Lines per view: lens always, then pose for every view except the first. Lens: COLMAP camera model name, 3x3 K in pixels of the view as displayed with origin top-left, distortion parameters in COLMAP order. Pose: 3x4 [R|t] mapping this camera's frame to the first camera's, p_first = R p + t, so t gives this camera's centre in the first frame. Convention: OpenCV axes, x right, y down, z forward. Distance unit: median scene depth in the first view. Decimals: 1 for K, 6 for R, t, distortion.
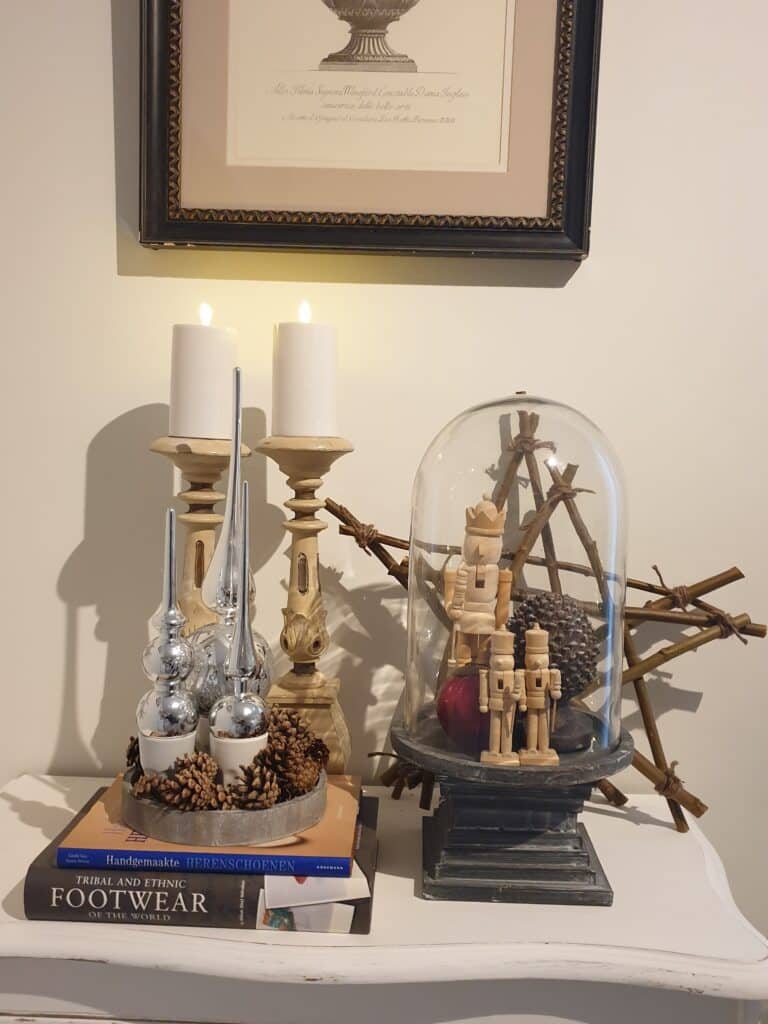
lens RADIAL K [[1061.1, 0, 368.0], [0, 1061.1, 513.9], [0, 0, 1]] dist [0.012321, 0.003166]
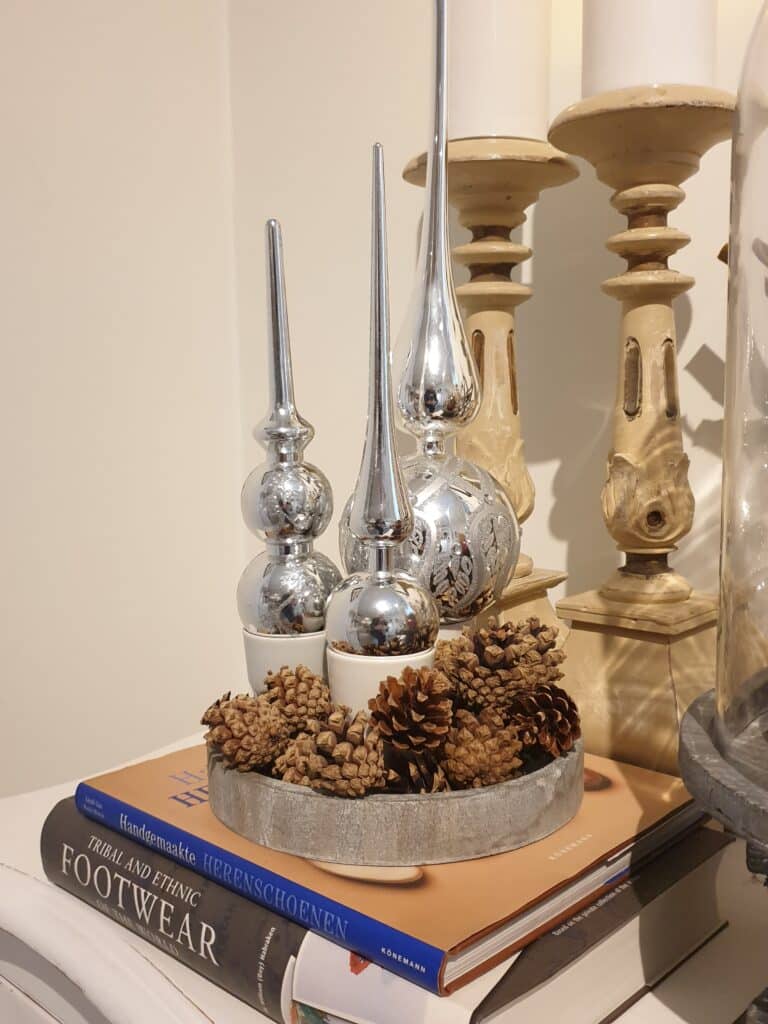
lens RADIAL K [[1061.1, 0, 368.0], [0, 1061.1, 513.9], [0, 0, 1]] dist [0.012321, 0.003166]
pose [[0.750016, 0.050755, -0.659470, 0.225701], [-0.024840, 0.998510, 0.048598, 0.120509], [0.660953, -0.020068, 0.750159, 0.631158]]
